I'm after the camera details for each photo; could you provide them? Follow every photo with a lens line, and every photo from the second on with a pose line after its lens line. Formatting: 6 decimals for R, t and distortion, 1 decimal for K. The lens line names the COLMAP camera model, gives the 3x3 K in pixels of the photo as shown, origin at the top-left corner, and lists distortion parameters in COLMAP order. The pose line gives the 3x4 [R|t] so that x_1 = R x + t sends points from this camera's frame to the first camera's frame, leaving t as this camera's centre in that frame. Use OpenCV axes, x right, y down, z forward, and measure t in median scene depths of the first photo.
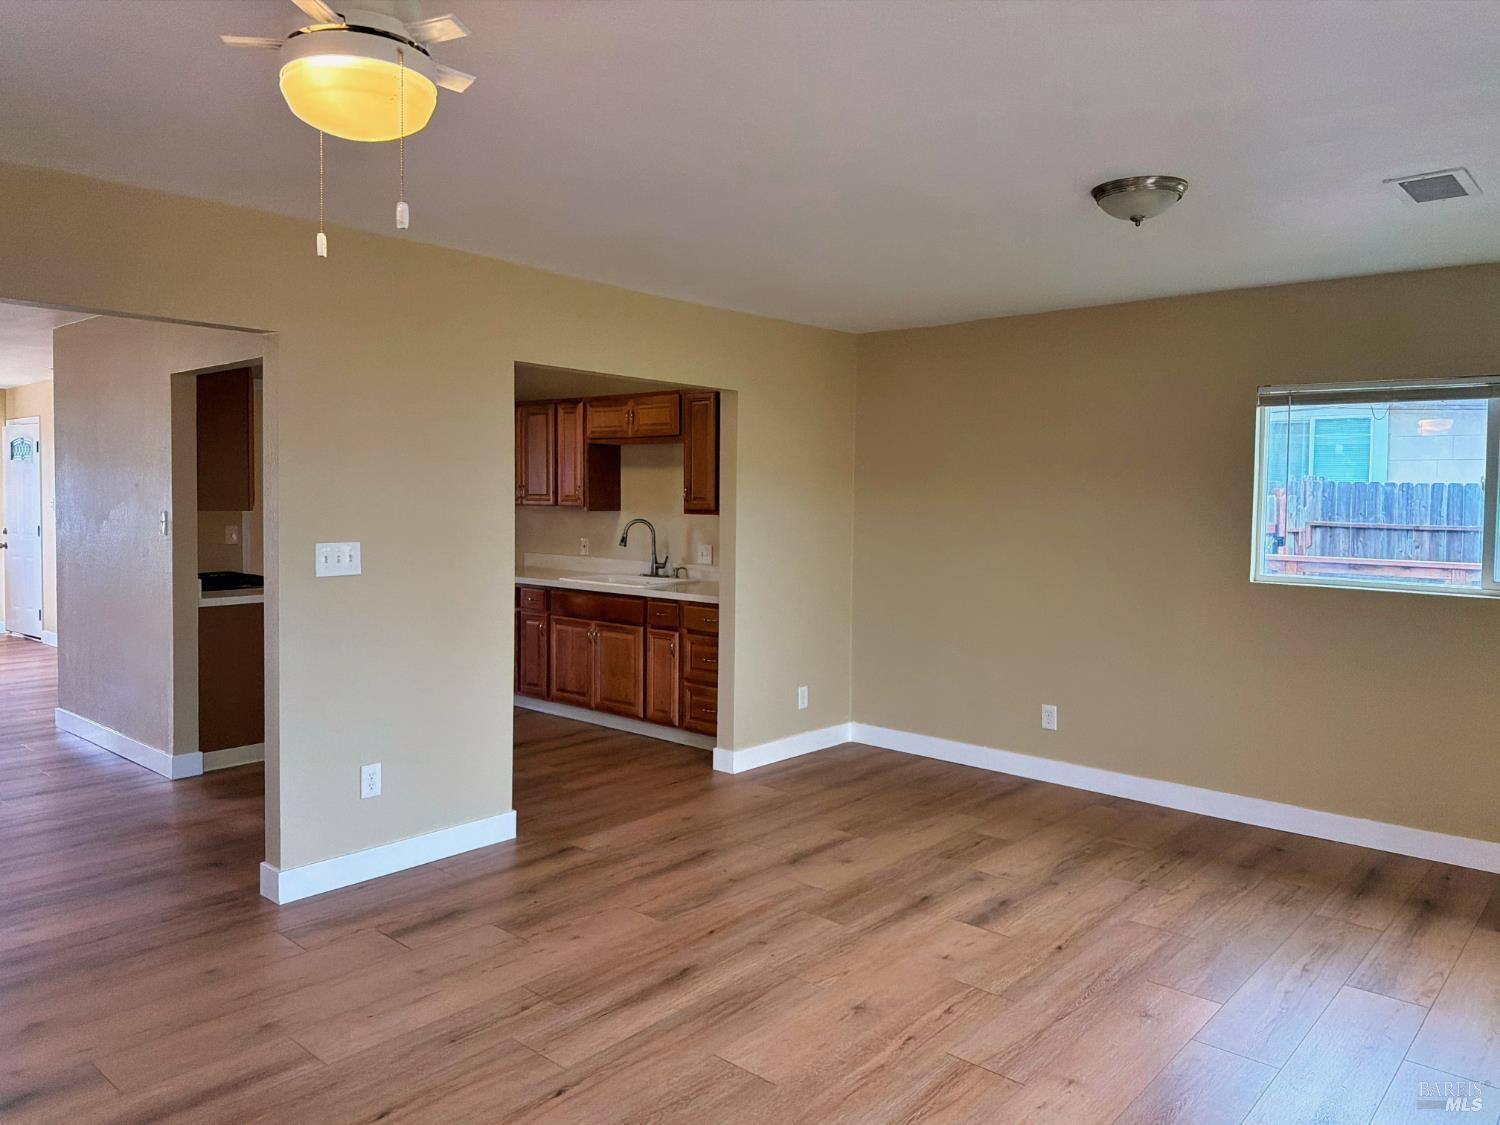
lens RADIAL K [[1070.5, 0, 753.6], [0, 1070.5, 529.9], [0, 0, 1]] dist [0.041943, -0.005719]
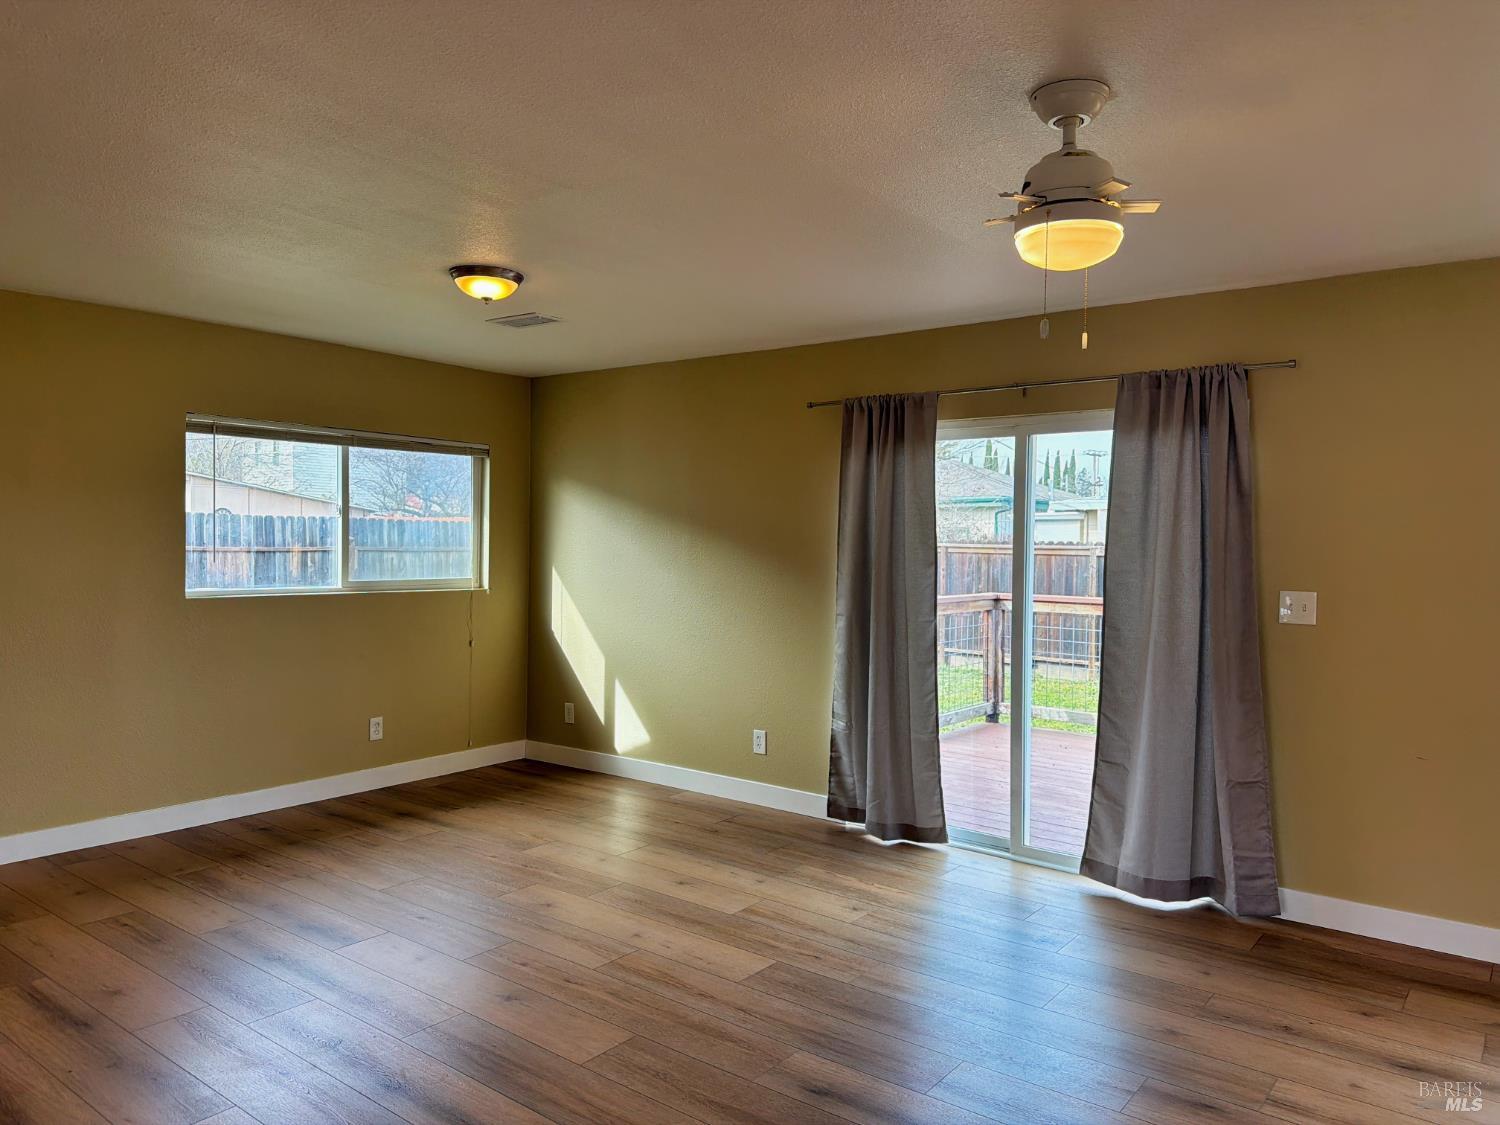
lens RADIAL K [[1053.3, 0, 747.5], [0, 1053.3, 571.9], [0, 0, 1]] dist [0.070693, -0.094501]
pose [[-0.065767, -0.045480, 0.996798, -0.672973], [0.016589, 0.998773, 0.046665, -0.019100], [-0.997697, 0.019605, -0.064932, 0.579640]]
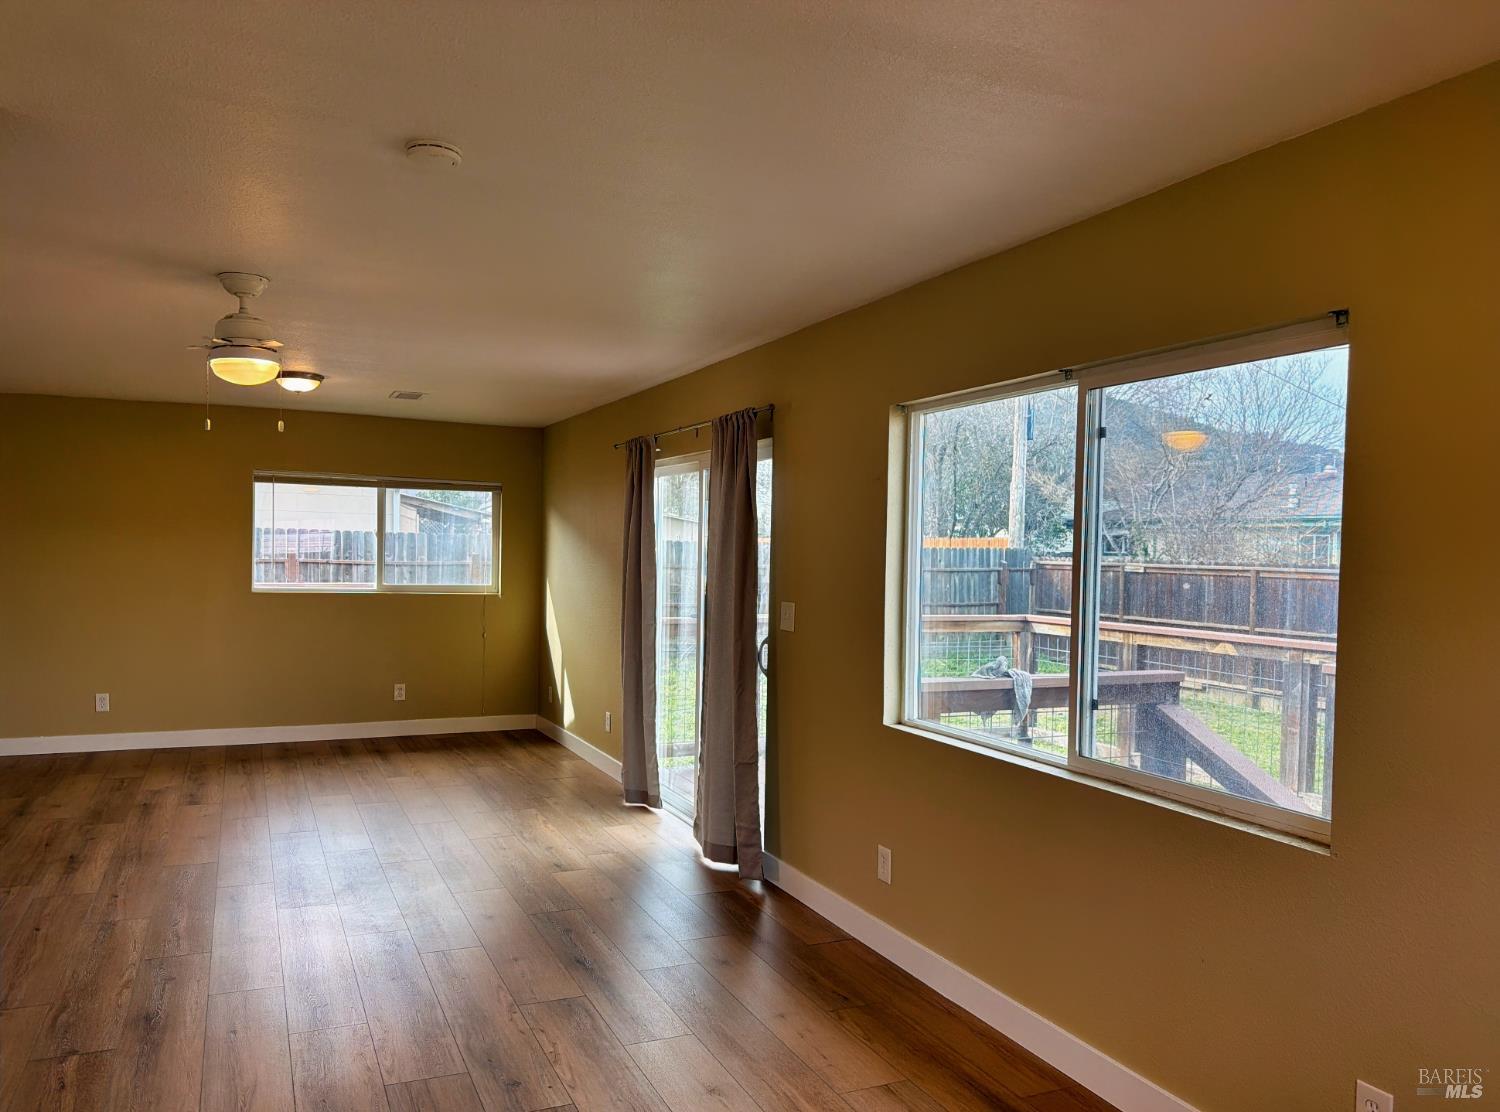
lens RADIAL K [[1089.4, 0, 749.3], [0, 1089.4, 588.1], [0, 0, 1]] dist [0.090691, 0.000967]
pose [[0.412144, -0.035445, 0.910429, -0.799670], [0.012917, 0.999370, 0.033060, -0.003515], [-0.911027, -0.001865, 0.412342, -0.370261]]
